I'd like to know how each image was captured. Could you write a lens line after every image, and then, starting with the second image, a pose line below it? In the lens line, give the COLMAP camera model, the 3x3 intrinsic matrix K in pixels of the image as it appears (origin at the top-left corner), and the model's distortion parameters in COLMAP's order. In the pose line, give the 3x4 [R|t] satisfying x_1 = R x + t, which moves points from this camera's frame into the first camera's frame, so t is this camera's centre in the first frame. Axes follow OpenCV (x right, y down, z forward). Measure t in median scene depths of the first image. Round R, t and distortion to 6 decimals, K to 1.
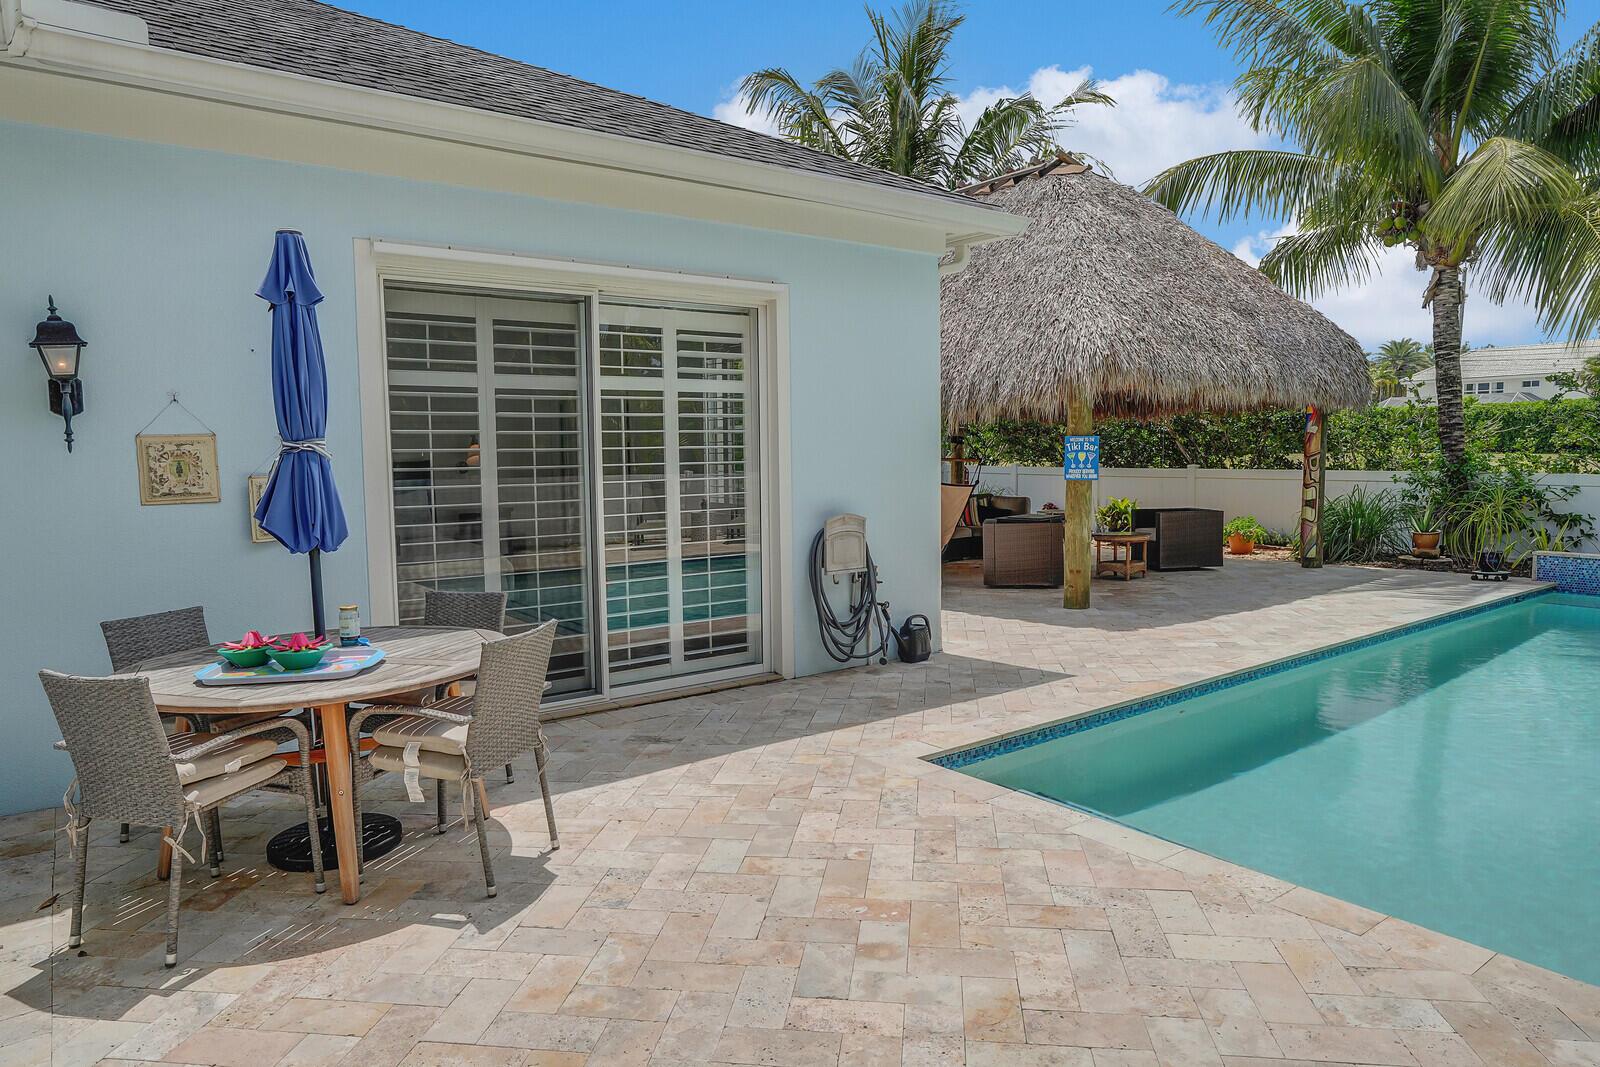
lens RADIAL K [[1003.7, 0, 799.4], [0, 1003.7, 534.5], [0, 0, 1]] dist [-0.037673, 0.024991]
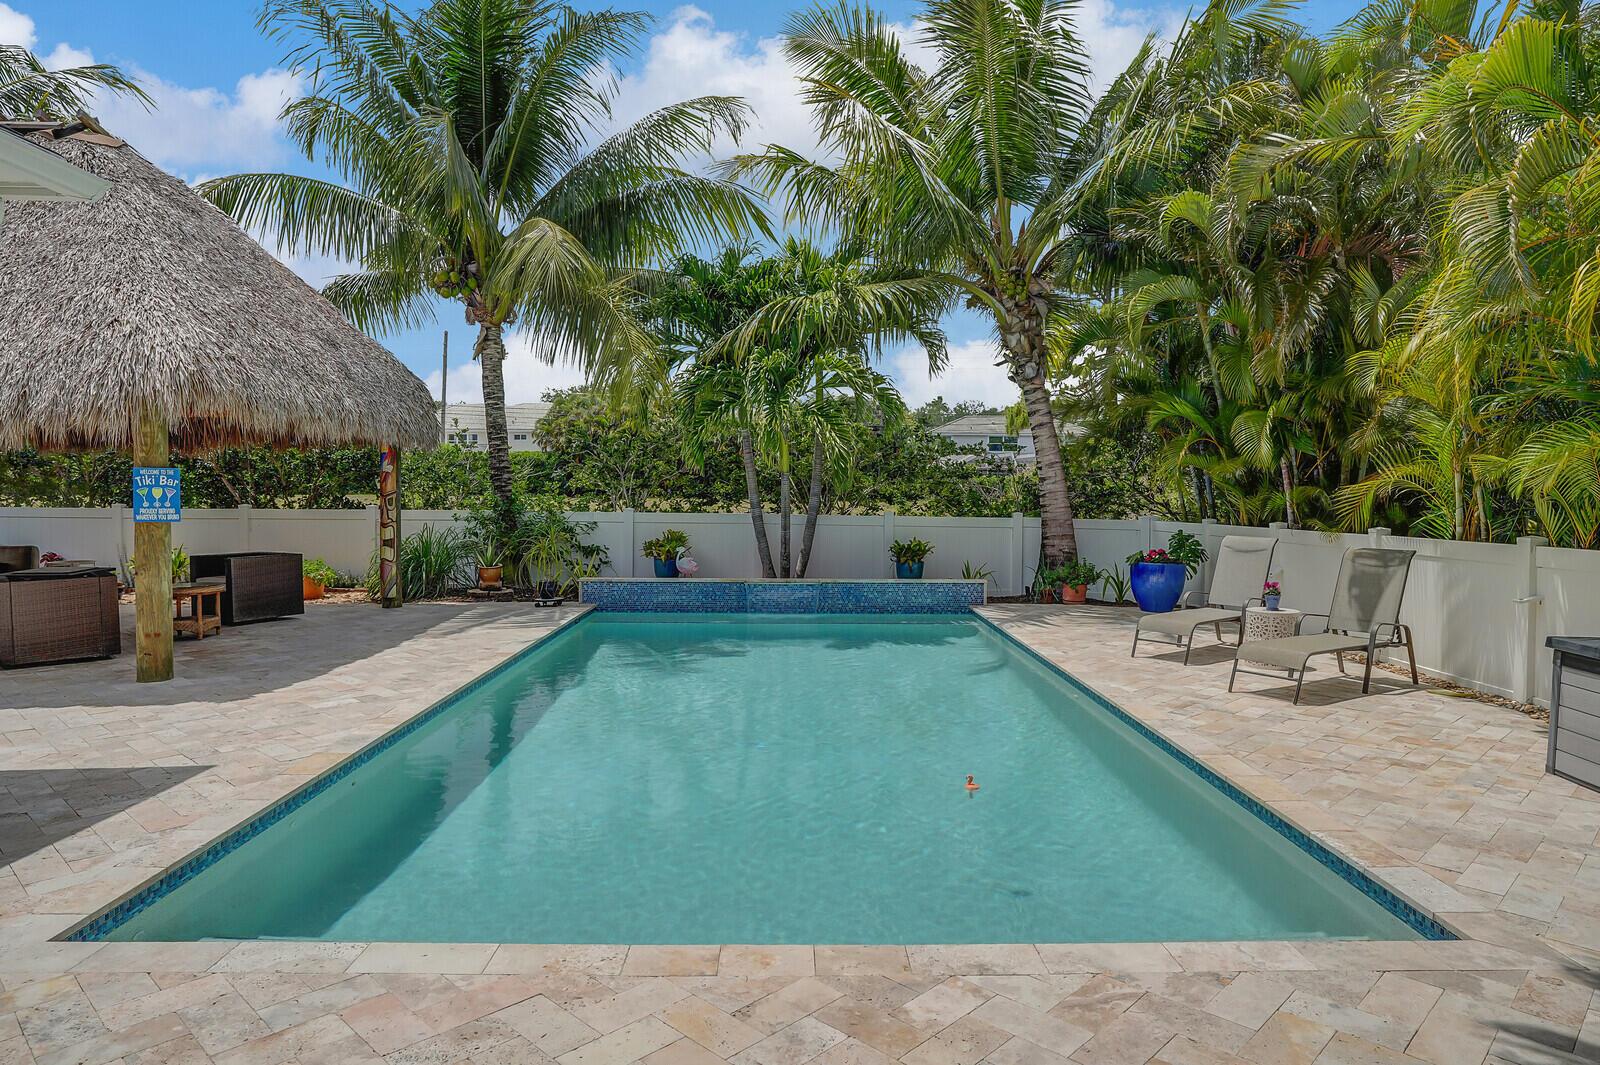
lens RADIAL K [[1003.7, 0, 798.5], [0, 1003.7, 535.5], [0, 0, 1]] dist [-0.037673, 0.024991]
pose [[0.595322, -0.021753, 0.803193, -0.085237], [0.054311, 0.998437, -0.013214, -0.006747], [-0.801650, 0.051489, 0.595572, 0.160985]]
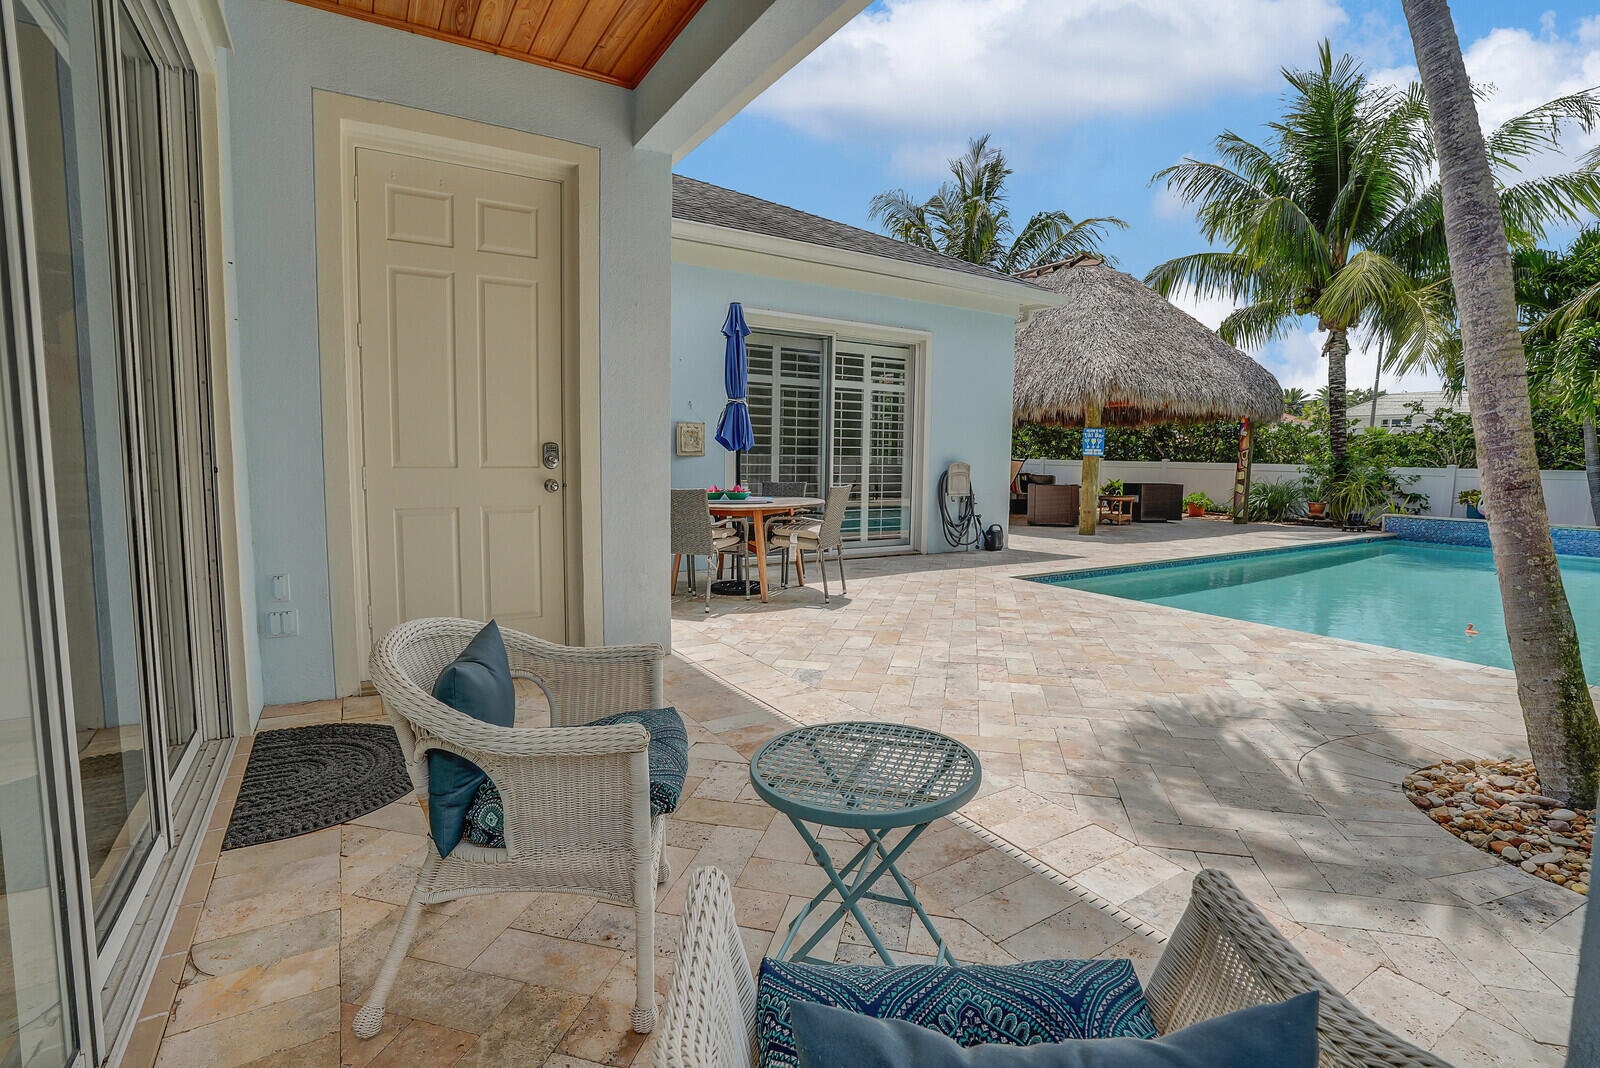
lens RADIAL K [[748.7, 0, 807.8], [0, 748.7, 530.1], [0, 0, 1]] dist [-0.061722, 0.019419]
pose [[0.996344, 0.033756, -0.078476, -0.126226], [-0.032729, 0.999361, 0.014335, 0.099402], [0.078910, -0.011715, 0.996813, -0.373688]]
